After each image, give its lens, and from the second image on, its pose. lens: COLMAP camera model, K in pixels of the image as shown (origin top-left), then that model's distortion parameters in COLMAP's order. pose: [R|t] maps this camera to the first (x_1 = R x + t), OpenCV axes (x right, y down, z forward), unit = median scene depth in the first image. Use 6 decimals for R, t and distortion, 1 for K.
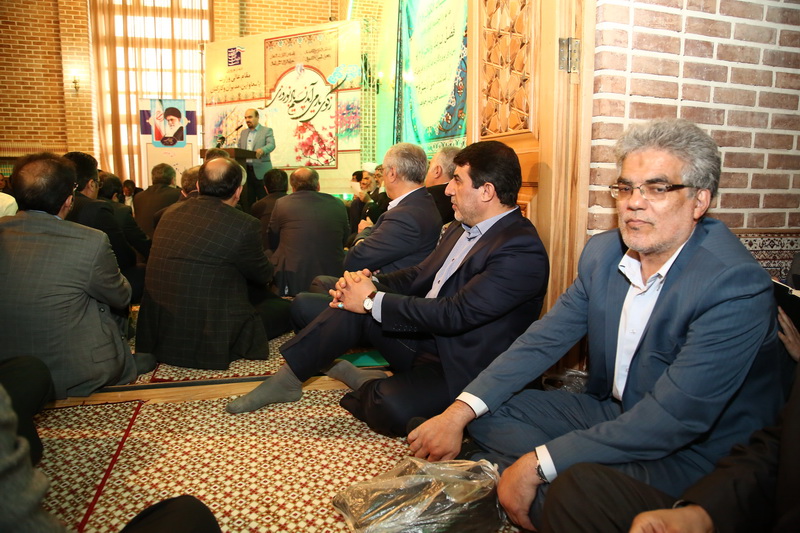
lens RADIAL K [[534.3, 0, 404.3], [0, 534.3, 268.3], [0, 0, 1]] dist [-0.124572, 0.061552]
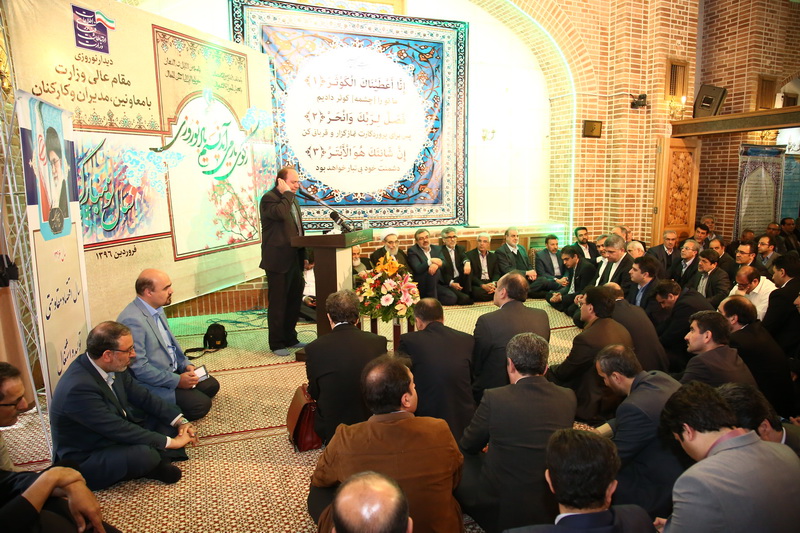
lens RADIAL K [[534.3, 0, 400.9], [0, 534.3, 270.5], [0, 0, 1]] dist [-0.124572, 0.061552]
pose [[-0.091619, -0.171660, 0.980887, -0.839028], [0.169945, 0.967883, 0.185258, -0.238687], [-0.981185, 0.183670, -0.059504, 0.799793]]
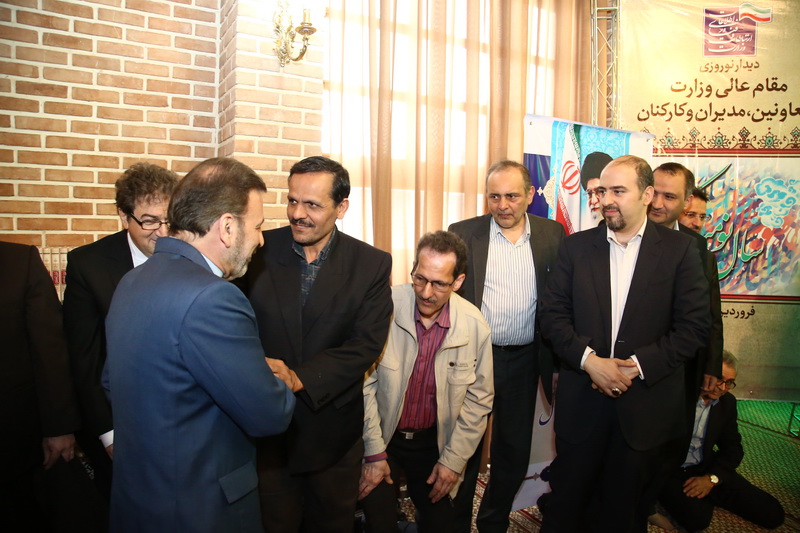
lens RADIAL K [[534.3, 0, 399.1], [0, 534.3, 270.3], [0, 0, 1]] dist [-0.124572, 0.061552]
pose [[0.972746, -0.005099, 0.231816, -0.646708], [0.020680, 0.997682, -0.064832, -0.219974], [-0.230948, 0.067859, 0.970597, 0.719863]]
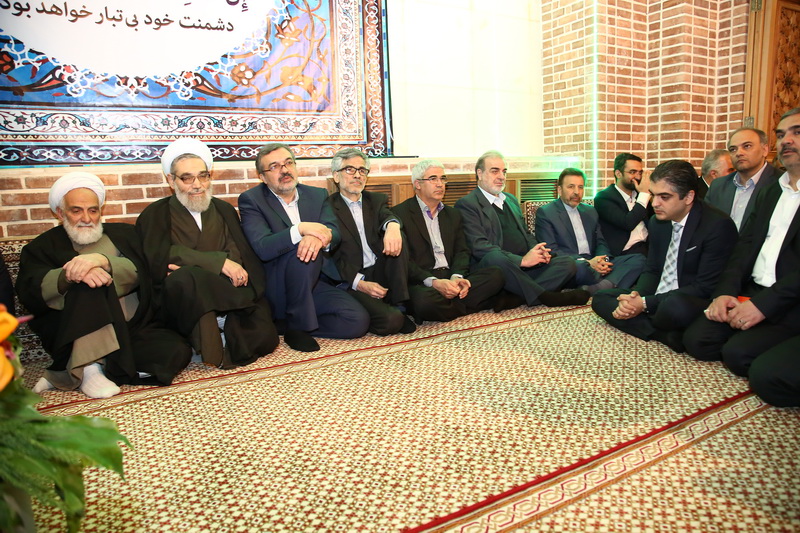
lens RADIAL K [[534.3, 0, 413.5], [0, 534.3, 261.5], [0, 0, 1]] dist [-0.124572, 0.061552]
pose [[-0.243595, -0.149013, 0.958361, -0.361918], [0.186088, 0.962587, 0.196970, -0.123351], [-0.951858, 0.226320, -0.206752, 0.709415]]
